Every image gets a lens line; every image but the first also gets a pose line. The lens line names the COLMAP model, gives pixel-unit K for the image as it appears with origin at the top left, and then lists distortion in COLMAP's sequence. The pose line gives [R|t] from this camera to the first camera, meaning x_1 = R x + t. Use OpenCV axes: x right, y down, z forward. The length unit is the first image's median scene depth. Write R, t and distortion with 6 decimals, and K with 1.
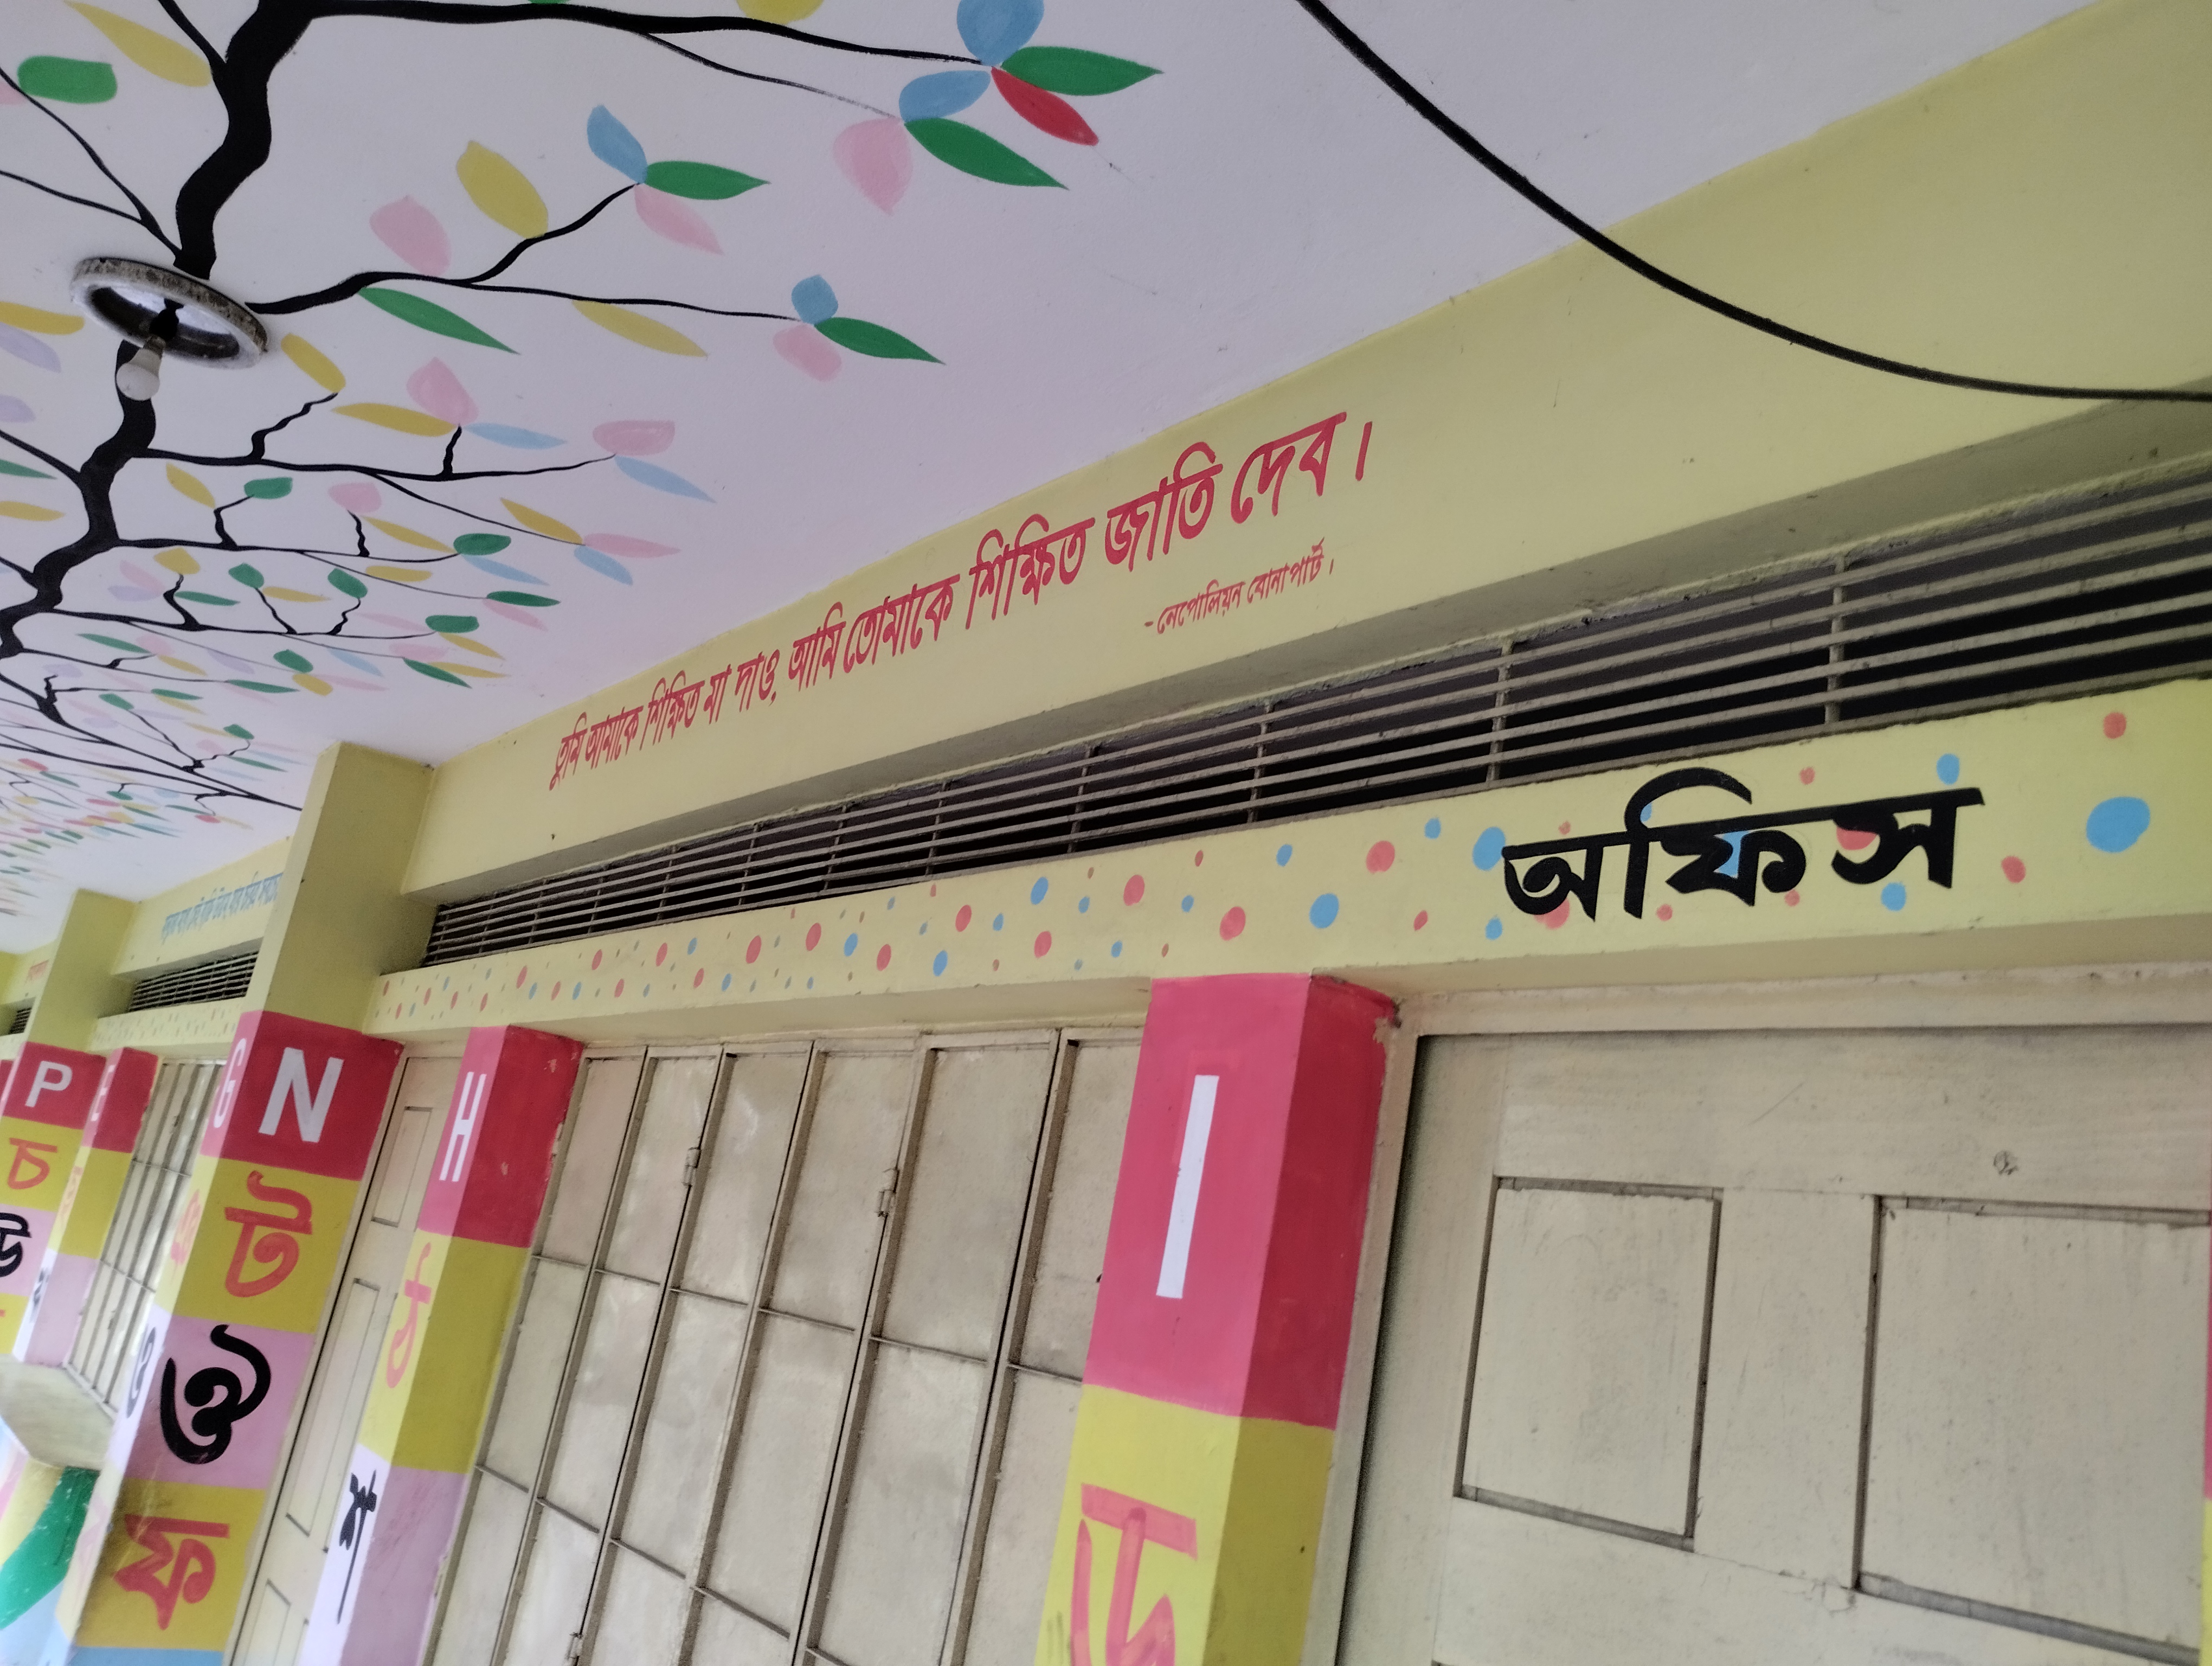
lens RADIAL K [[1876.1, 0, 1158.0], [0, 1876.1, 830.8], [0, 0, 1]] dist [0.090453, -0.099612]
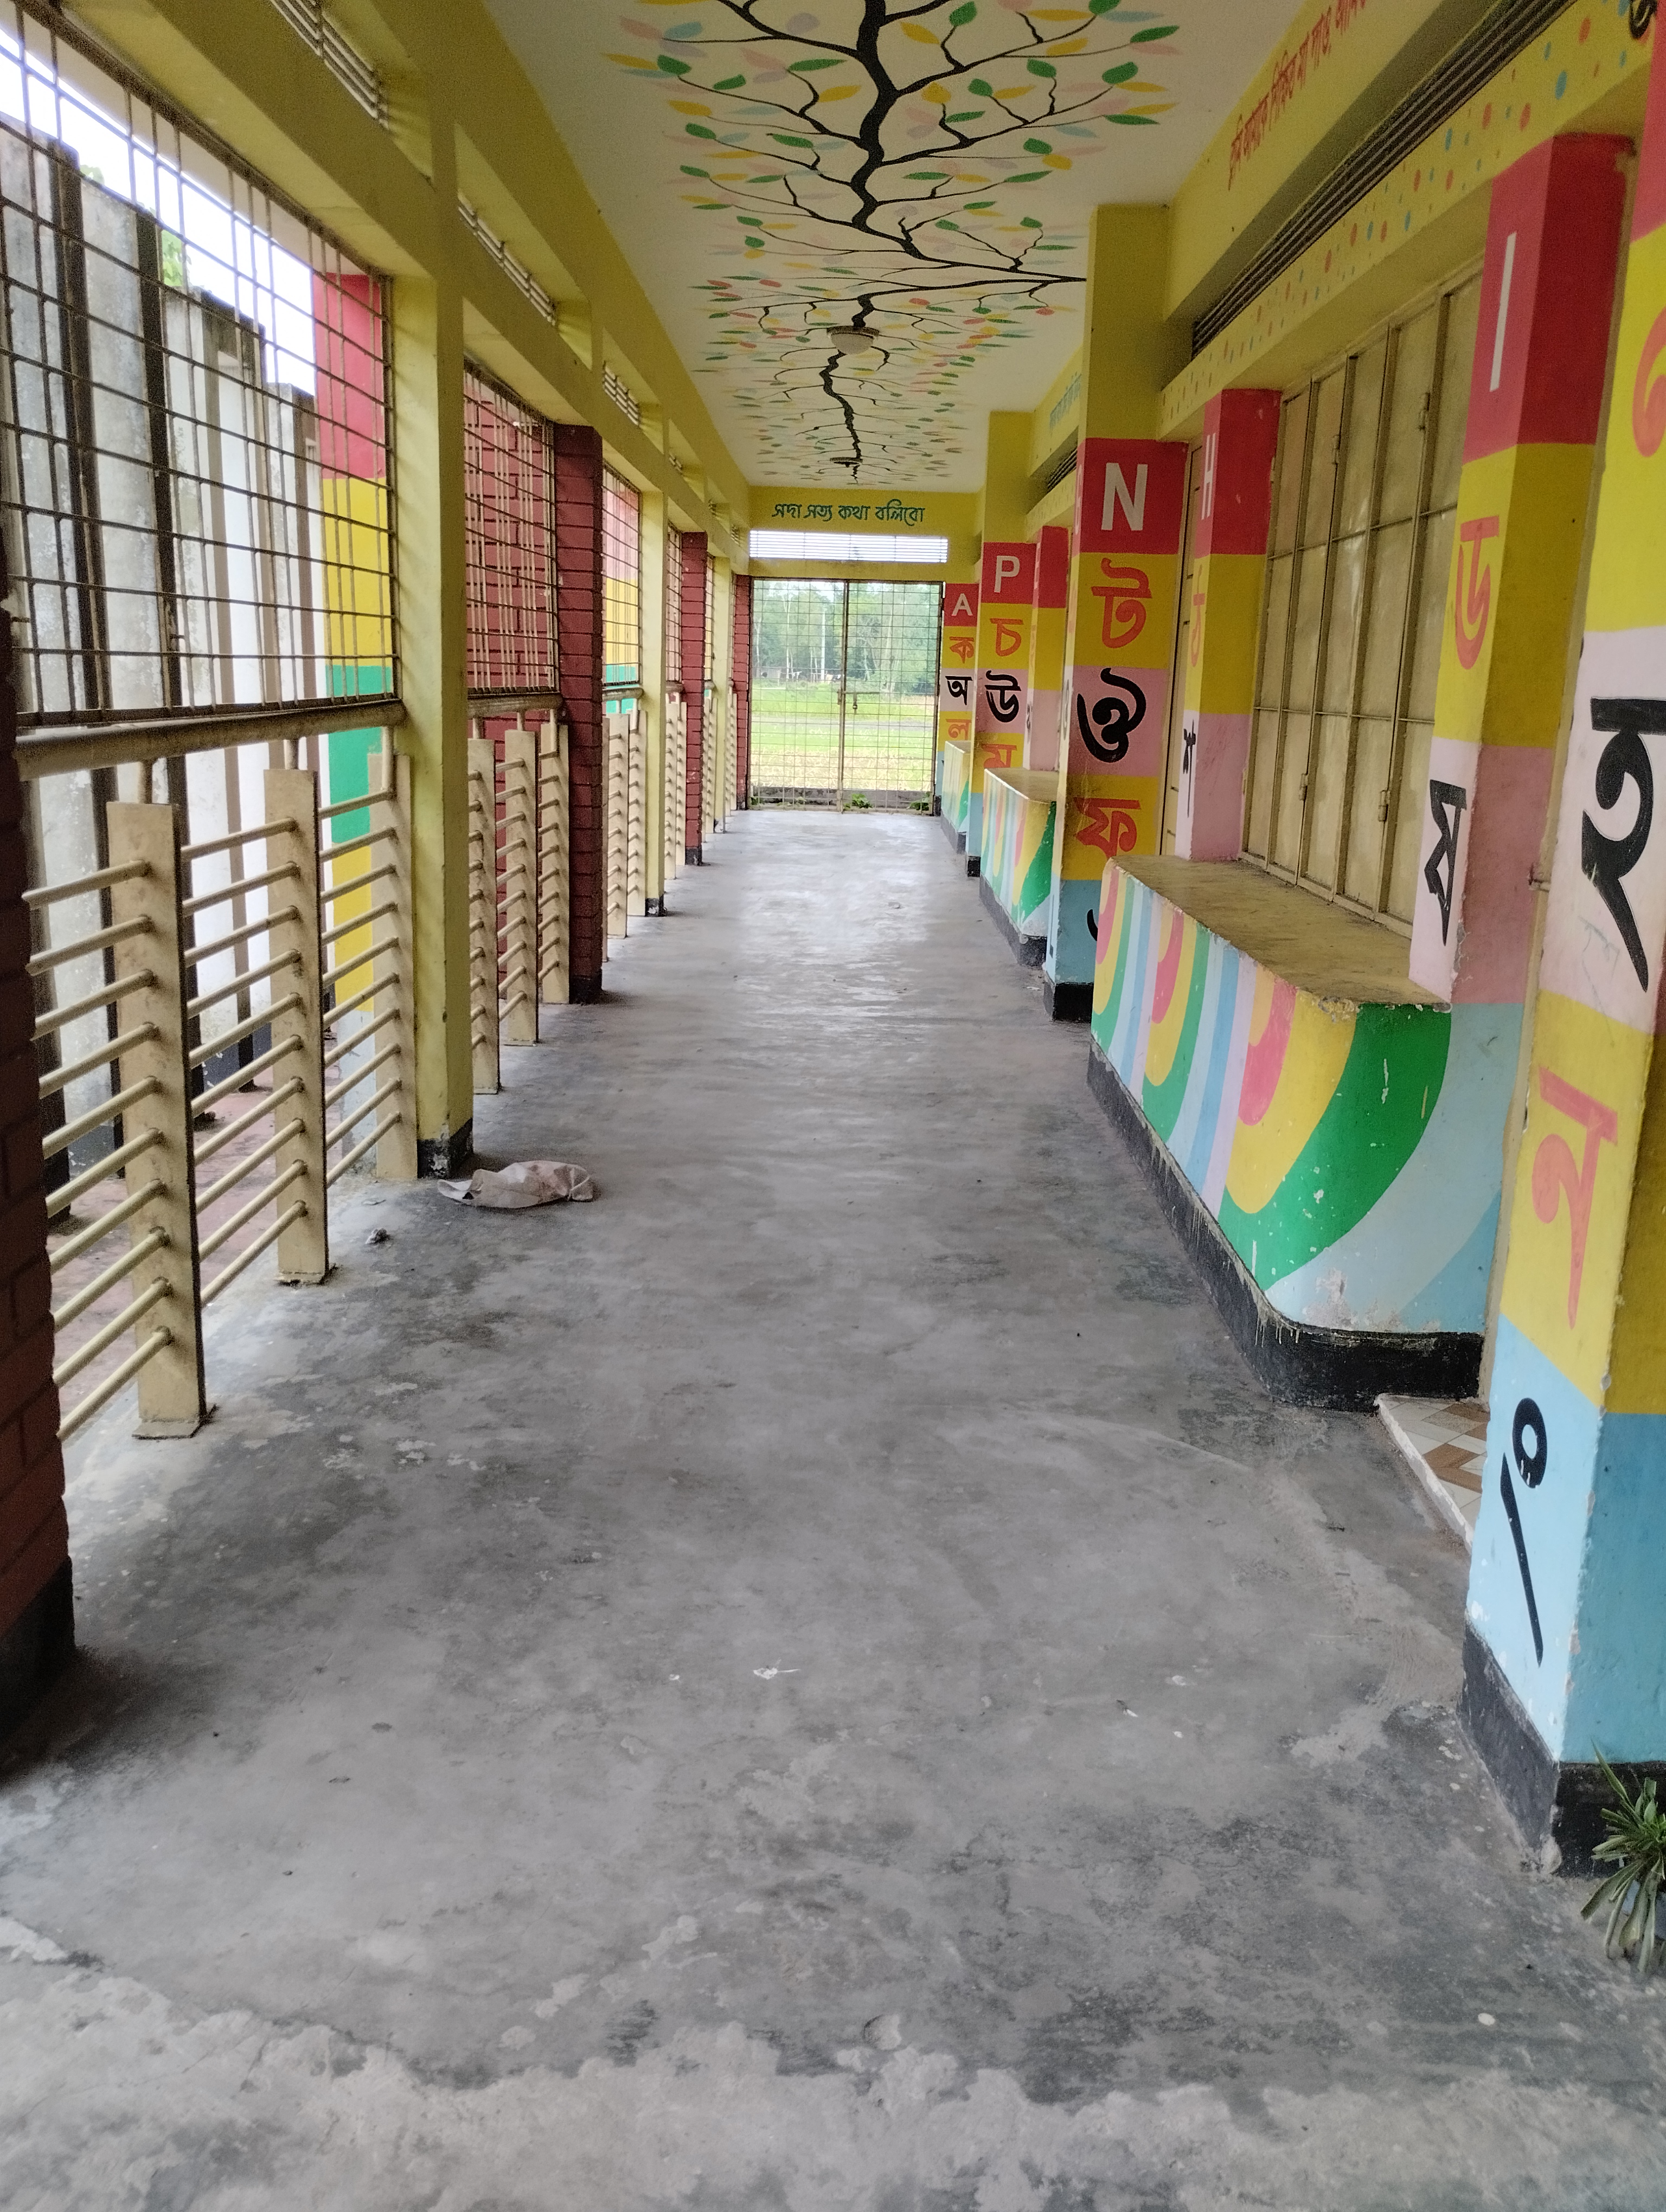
lens RADIAL K [[1845.6, 0, 843.3], [0, 1845.6, 1118.9], [0, 0, 1]] dist [0.063053, -0.084672]
pose [[0.793244, -0.007363, -0.608859, 0.220708], [0.260860, 0.907628, 0.328883, 0.062126], [0.550196, -0.419711, 0.721891, -0.284886]]
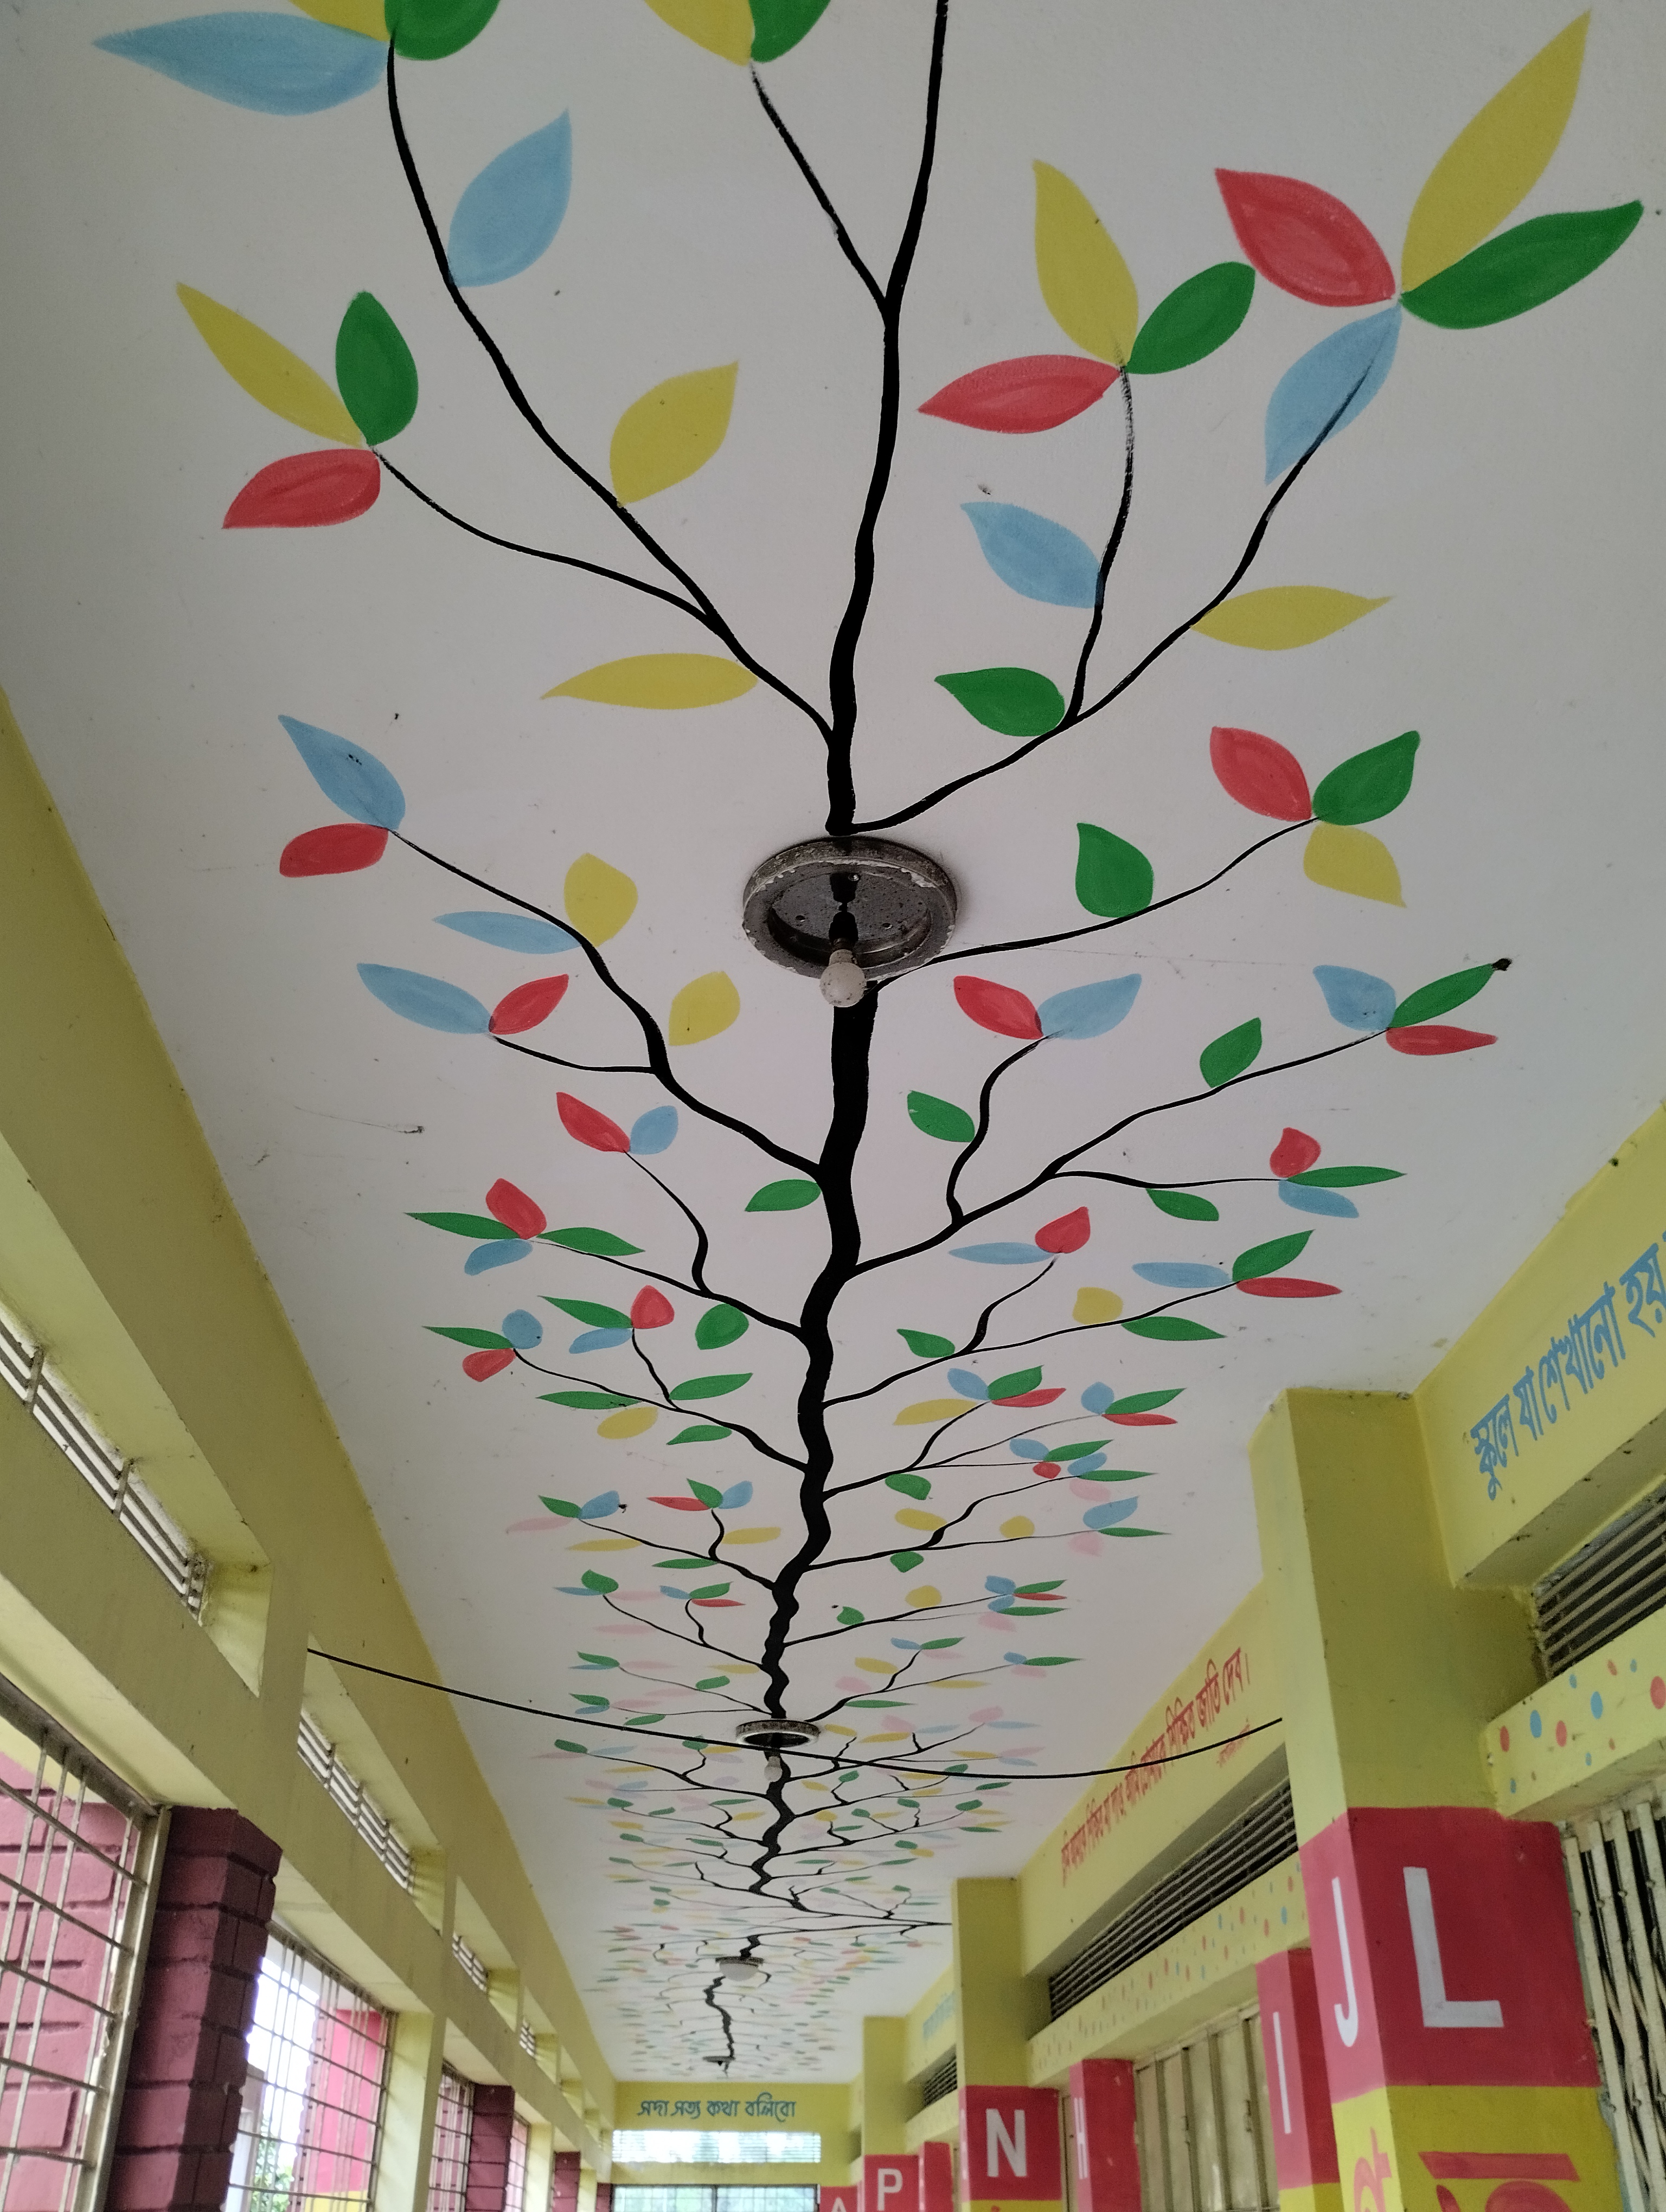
lens RADIAL K [[1845.6, 0, 843.3], [0, 1845.6, 1118.9], [0, 0, 1]] dist [0.063053, -0.084672]
pose [[0.826765, -0.429615, -0.363167, 0.347981], [0.282302, 0.875255, -0.392726, -0.024449], [0.486585, 0.222169, 0.844912, -0.507635]]
